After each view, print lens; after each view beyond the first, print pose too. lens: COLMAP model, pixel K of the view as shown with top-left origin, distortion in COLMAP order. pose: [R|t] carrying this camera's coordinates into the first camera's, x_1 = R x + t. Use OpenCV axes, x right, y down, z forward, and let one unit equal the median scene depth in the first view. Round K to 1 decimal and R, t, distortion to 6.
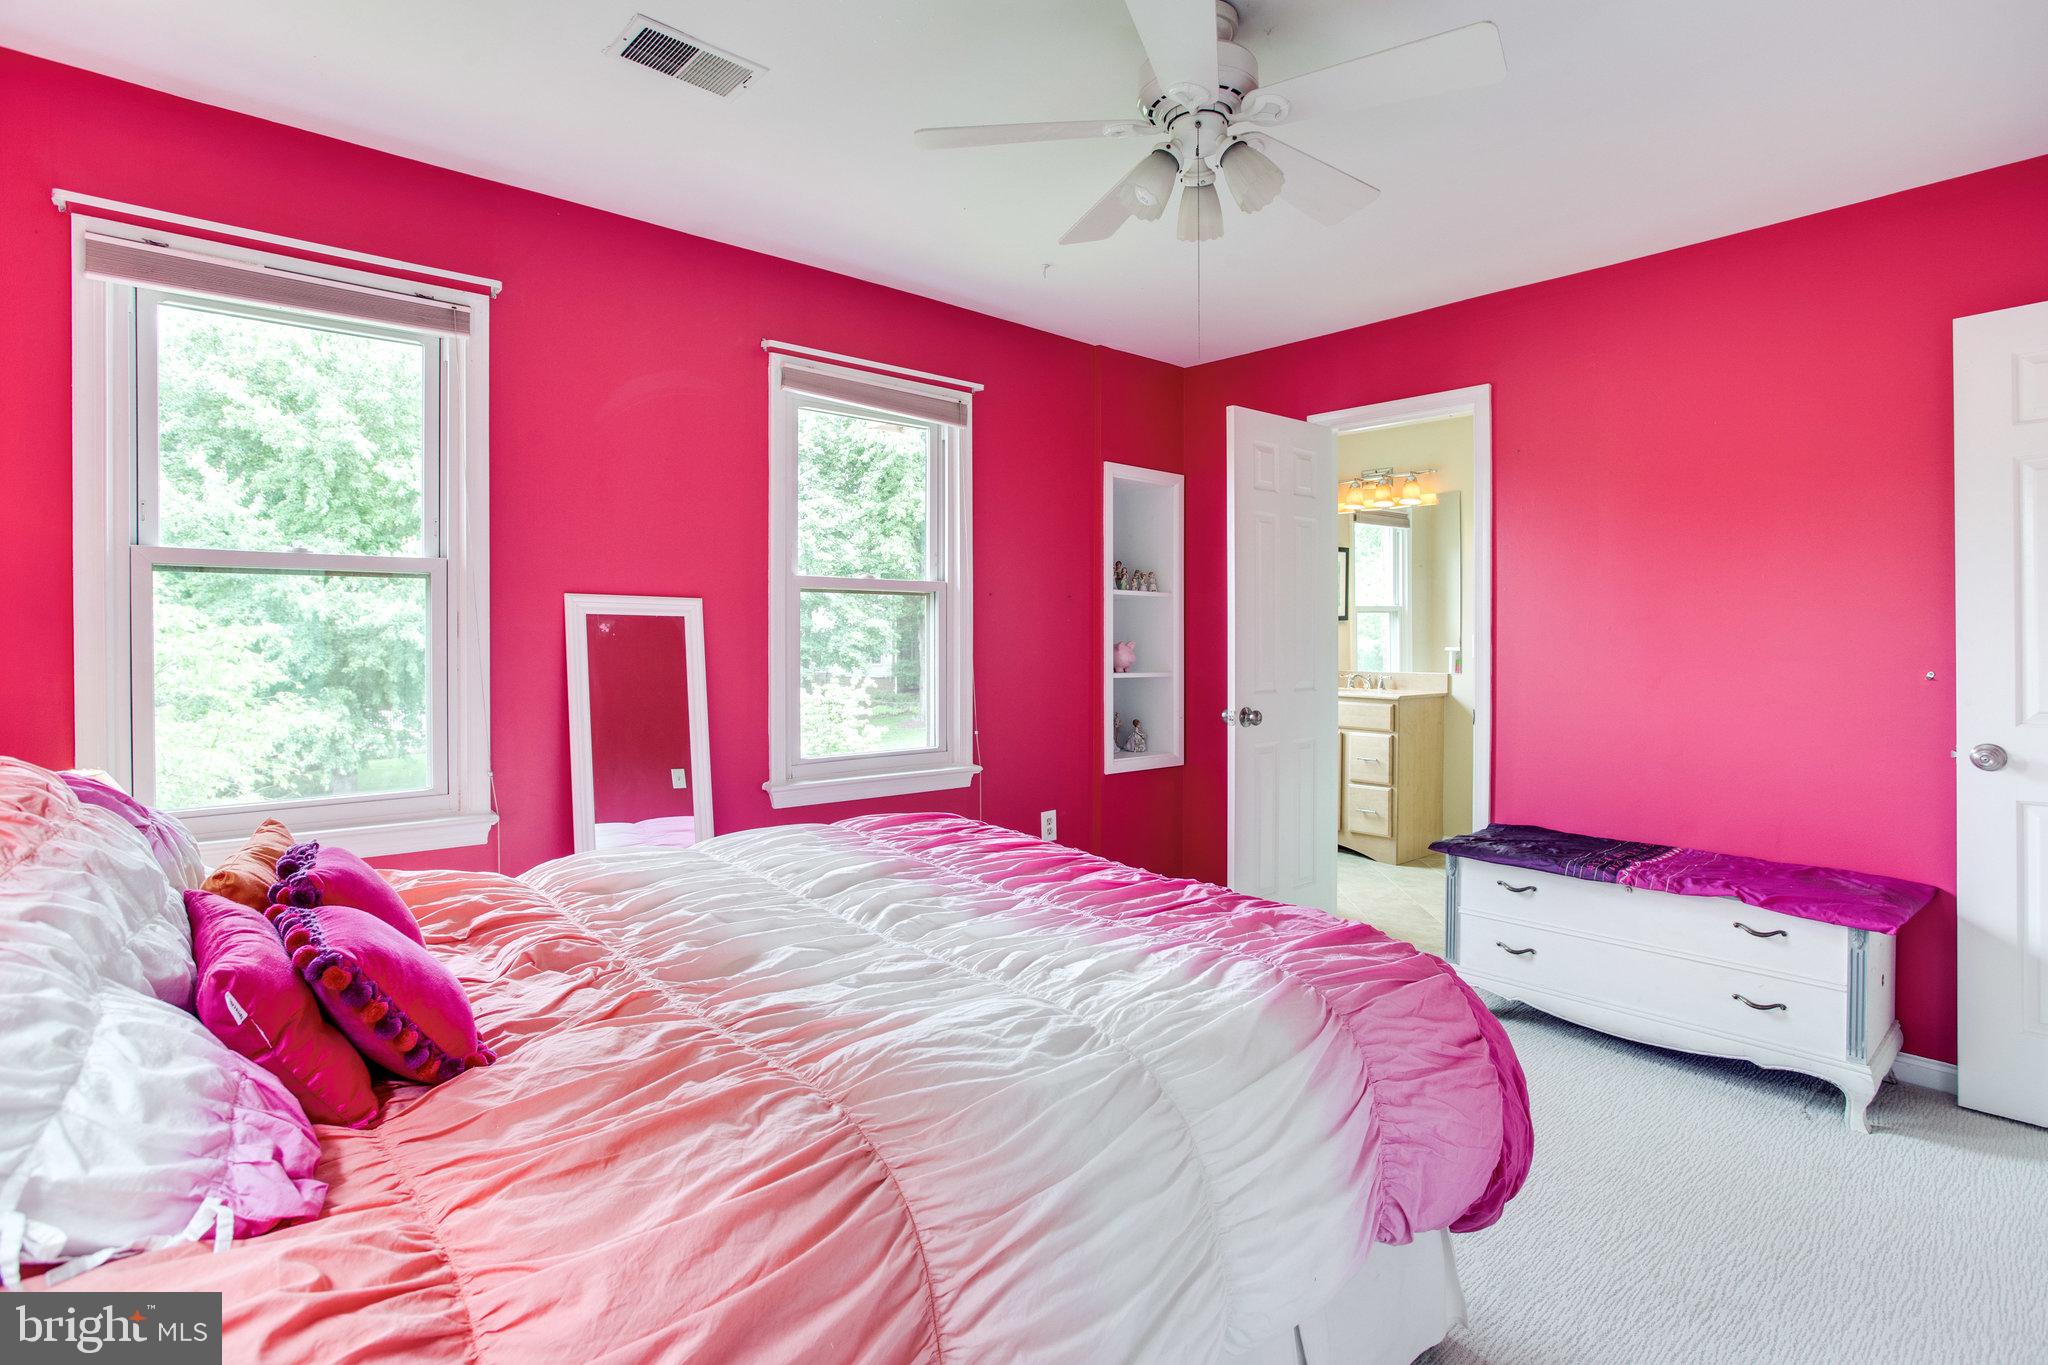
lens RADIAL K [[1012.2, 0, 1024.0], [0, 1012.2, 682.5], [0, 0, 1]] dist [-0.024971, 0.000117]
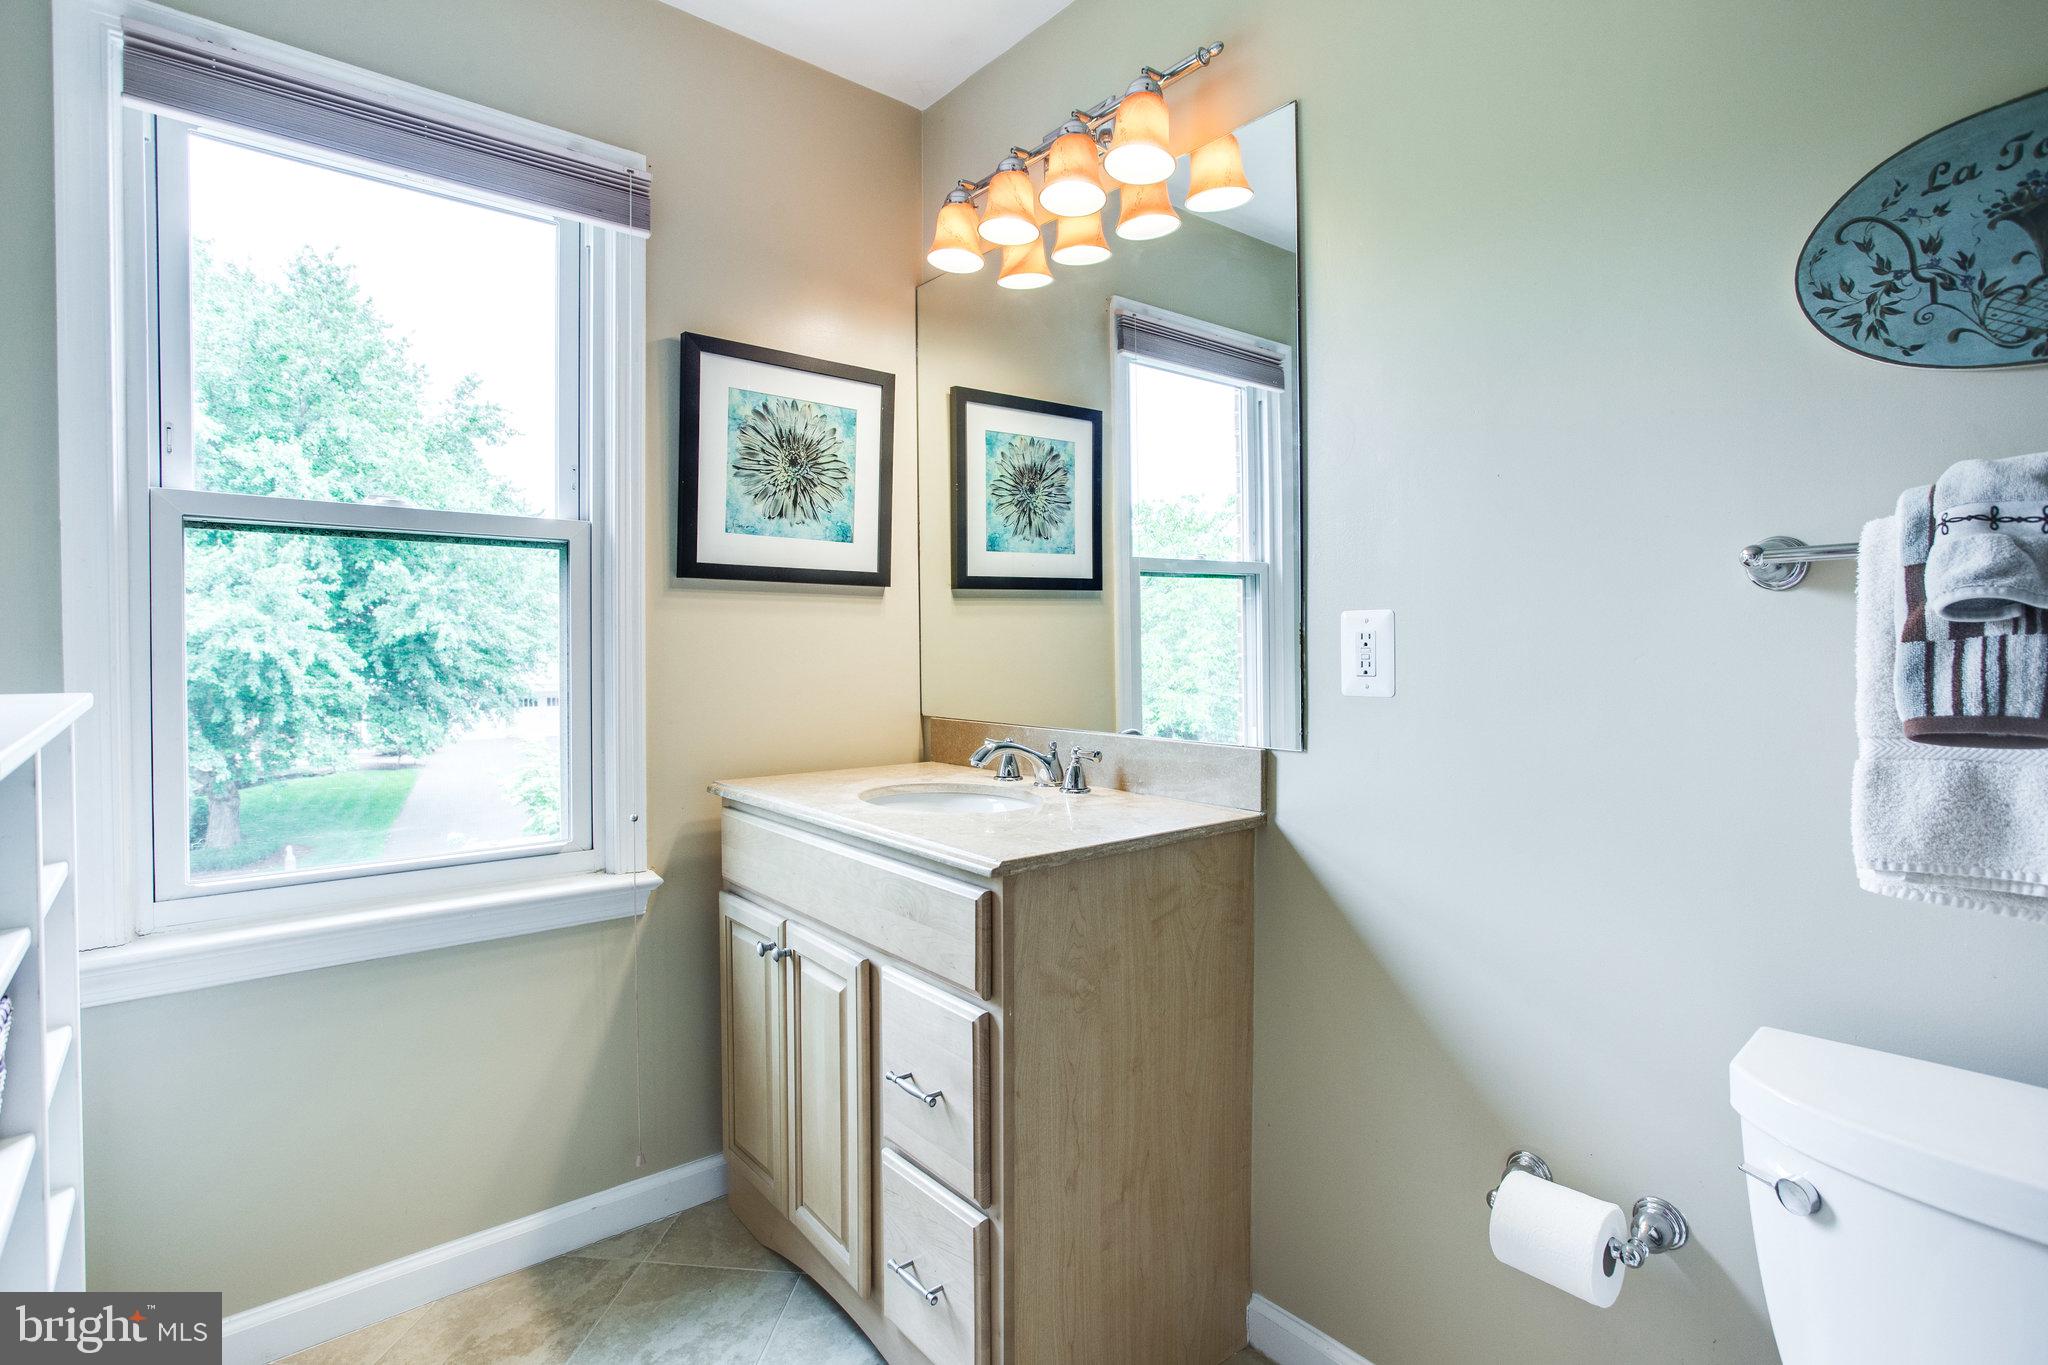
lens RADIAL K [[1012.2, 0, 1024.0], [0, 1012.2, 682.5], [0, 0, 1]] dist [-0.024971, 0.000117]
pose [[0.999360, -0.004062, -0.035534, 0.291806], [0.003884, 0.999980, -0.005068, -0.021651], [0.035554, 0.004927, 0.999356, 0.567698]]
